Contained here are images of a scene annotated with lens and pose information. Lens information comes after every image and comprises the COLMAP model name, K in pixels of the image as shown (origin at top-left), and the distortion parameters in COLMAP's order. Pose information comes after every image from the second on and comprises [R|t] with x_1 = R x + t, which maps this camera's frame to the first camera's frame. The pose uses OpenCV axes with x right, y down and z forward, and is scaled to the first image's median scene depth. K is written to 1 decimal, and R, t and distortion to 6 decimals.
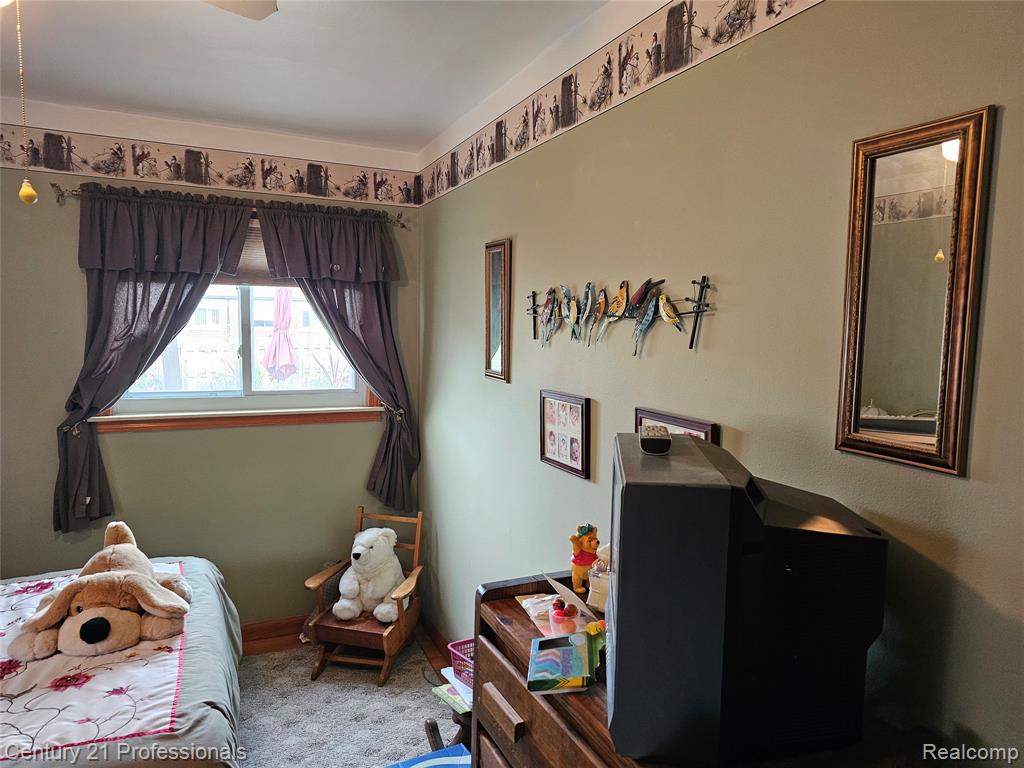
lens RADIAL K [[688.3, 0, 511.7], [0, 688.3, 383.6], [0, 0, 1]] dist [0.044946, -0.025629]
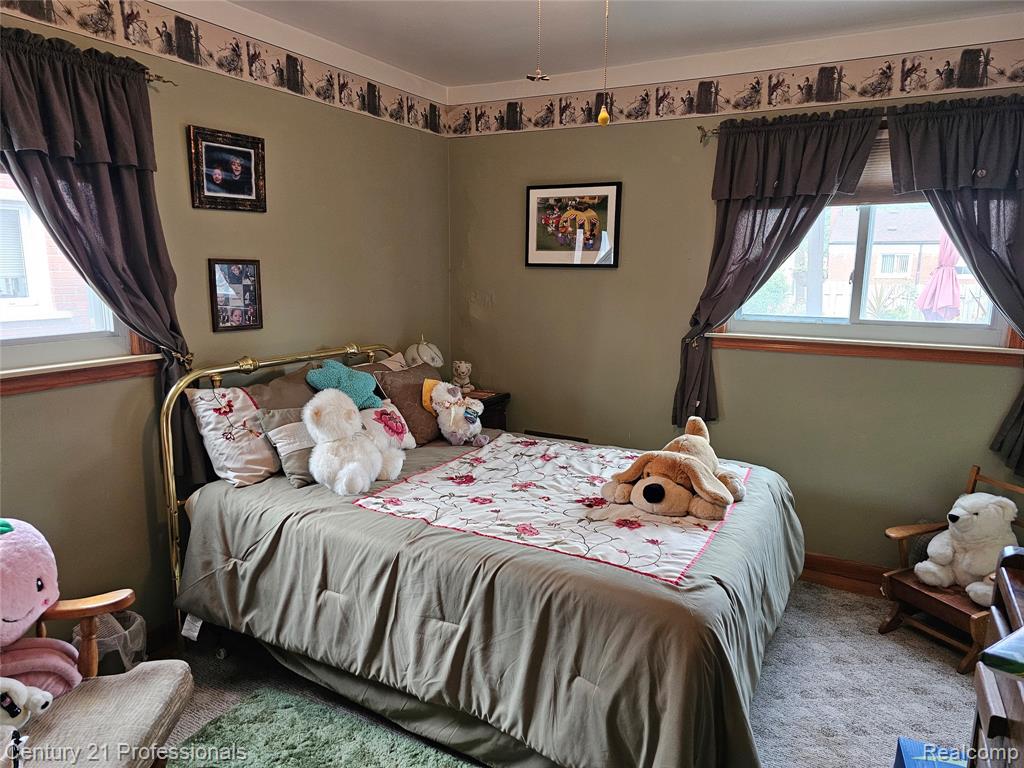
lens RADIAL K [[688.3, 0, 508.3], [0, 688.3, 390.0], [0, 0, 1]] dist [0.044946, -0.025629]
pose [[0.598737, 0.130225, -0.790288, 0.111106], [-0.070401, 0.991432, 0.110033, 0.039394], [0.797846, -0.010243, 0.602775, 0.050586]]
